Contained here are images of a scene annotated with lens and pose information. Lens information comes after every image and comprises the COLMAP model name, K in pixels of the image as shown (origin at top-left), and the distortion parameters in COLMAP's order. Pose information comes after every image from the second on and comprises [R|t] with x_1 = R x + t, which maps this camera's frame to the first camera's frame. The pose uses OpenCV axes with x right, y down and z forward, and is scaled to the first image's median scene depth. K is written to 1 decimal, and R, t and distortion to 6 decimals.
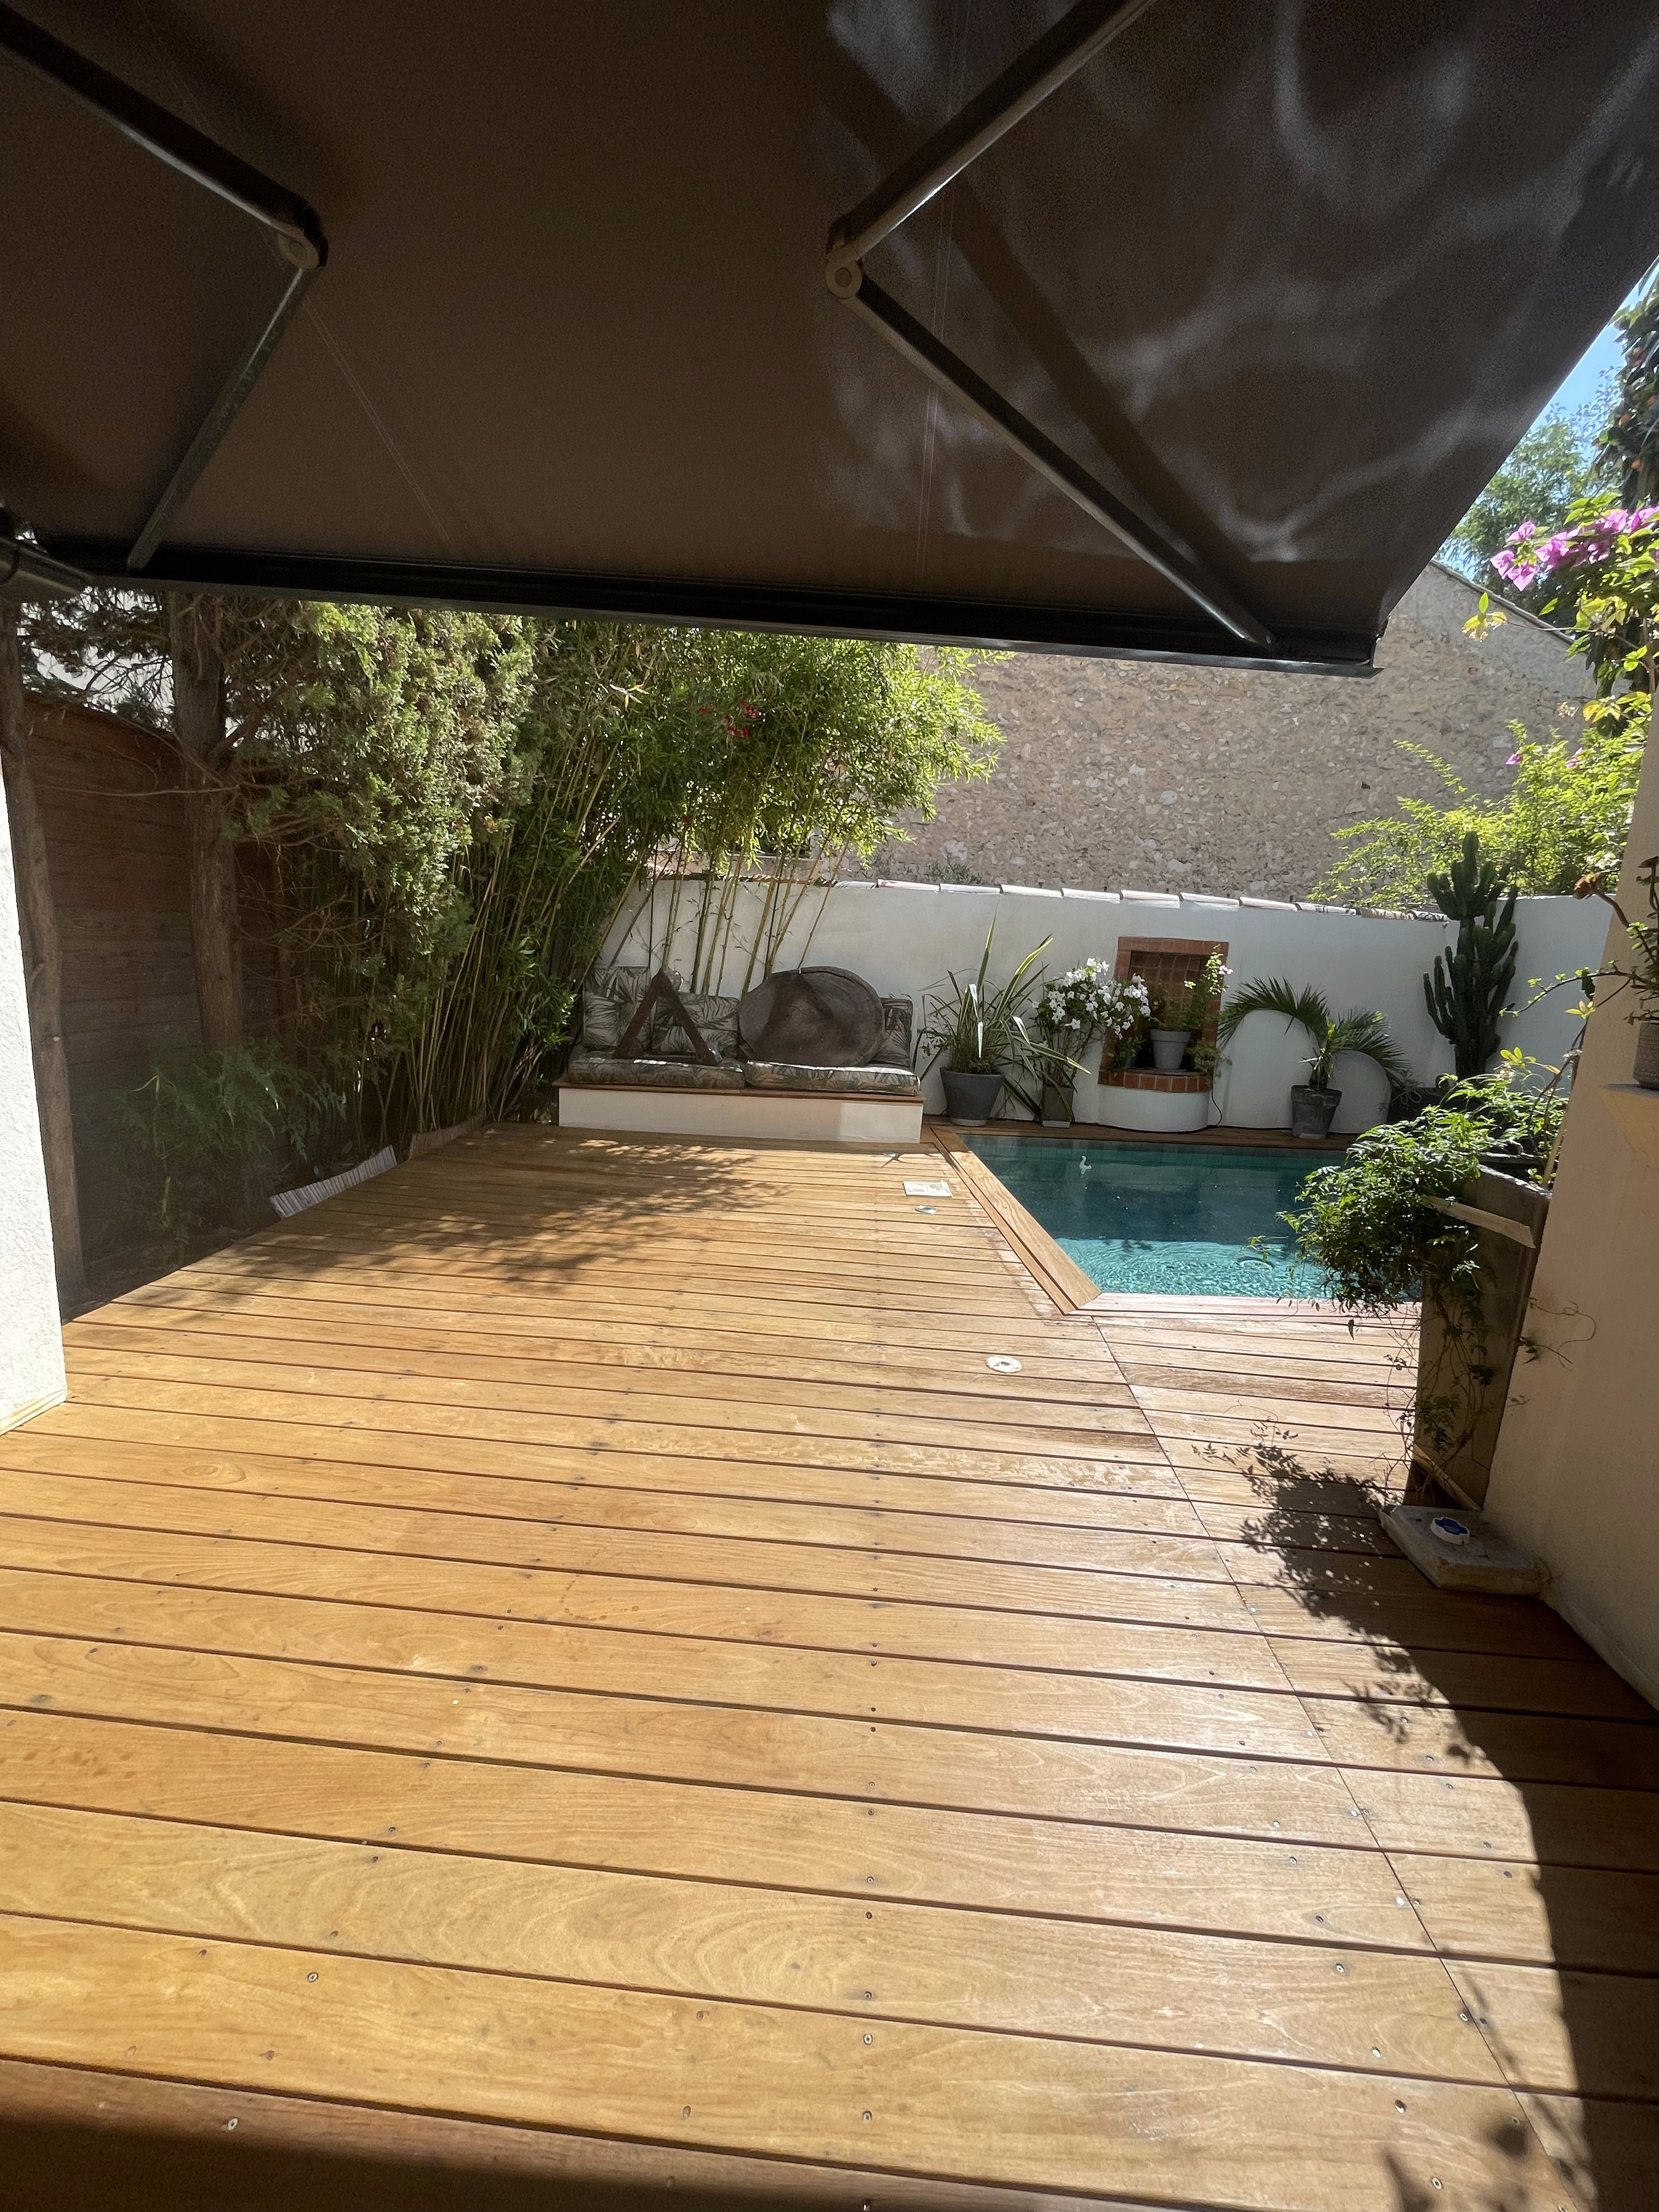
lens RADIAL K [[889.0, 0, 830.0], [0, 889.0, 1107.0], [0, 0, 1]] dist [-0.000553, 0.000413]
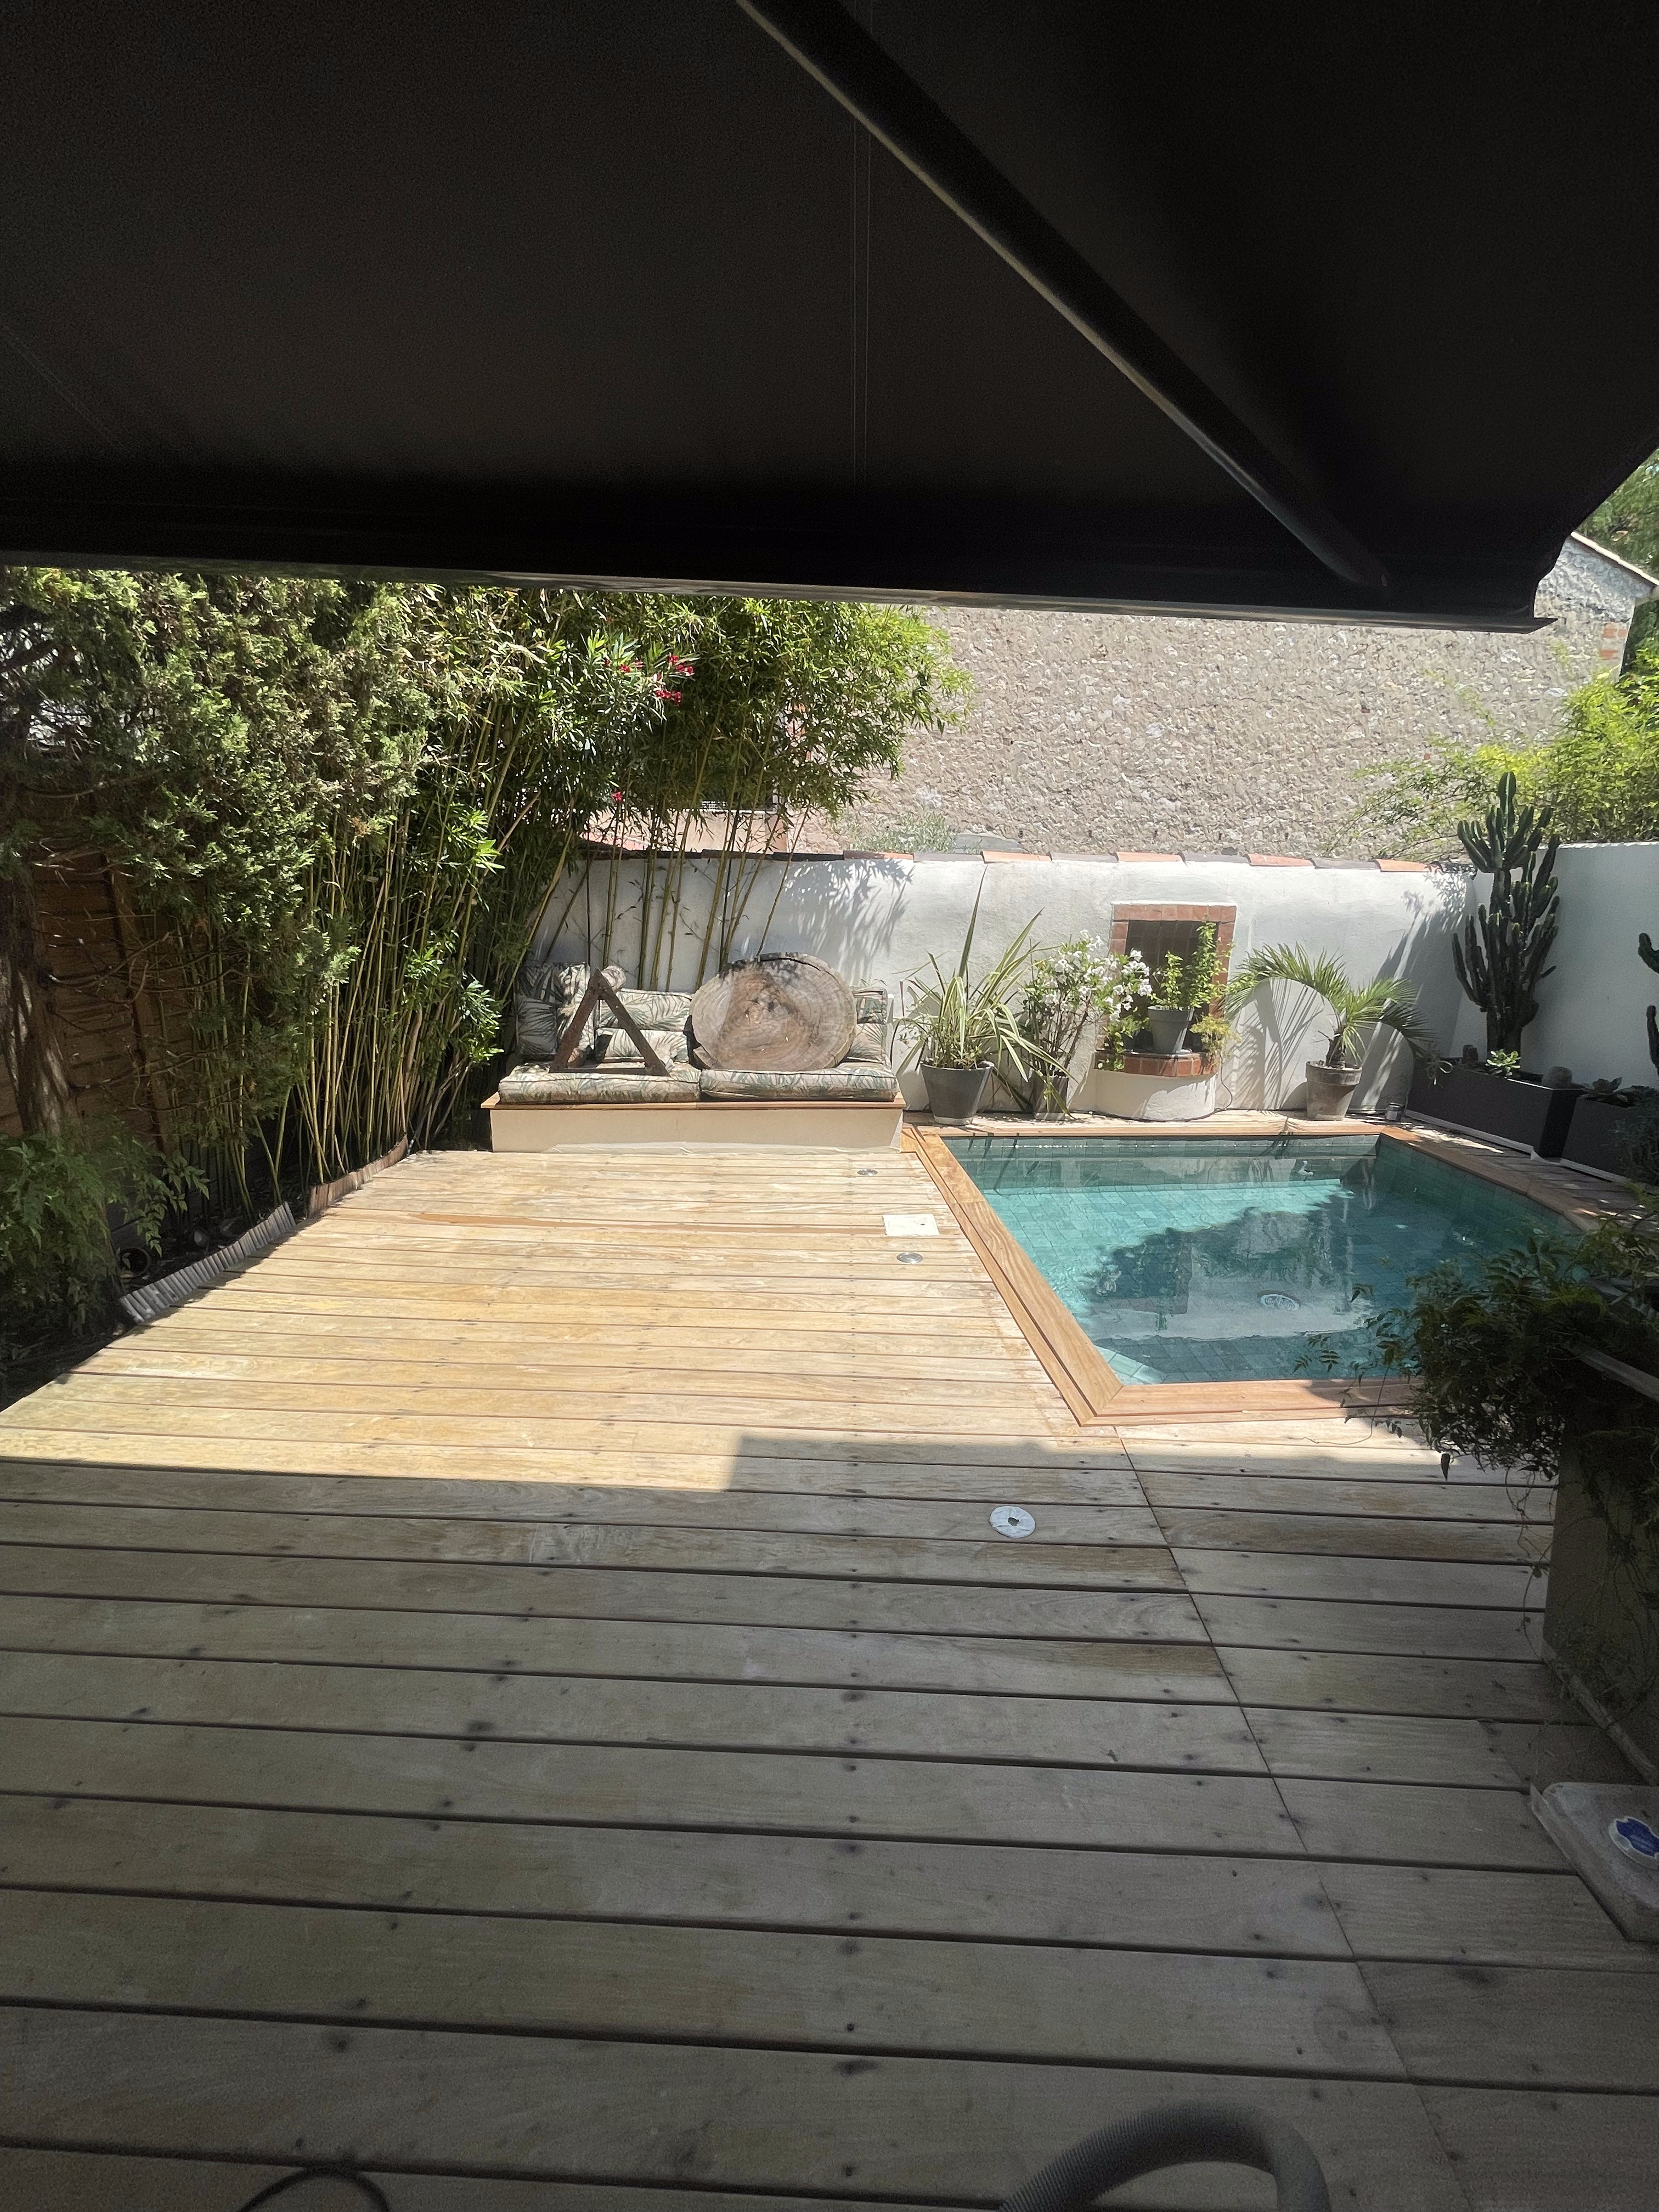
lens RADIAL K [[889.0, 0, 829.3], [0, 889.0, 1104.7], [0, 0, 1]] dist [-0.000553, 0.000413]
pose [[0.998928, -0.043309, 0.016341, 0.026247], [0.042146, 0.996944, 0.065779, -0.106709], [-0.019140, -0.065020, 0.997700, 0.172951]]
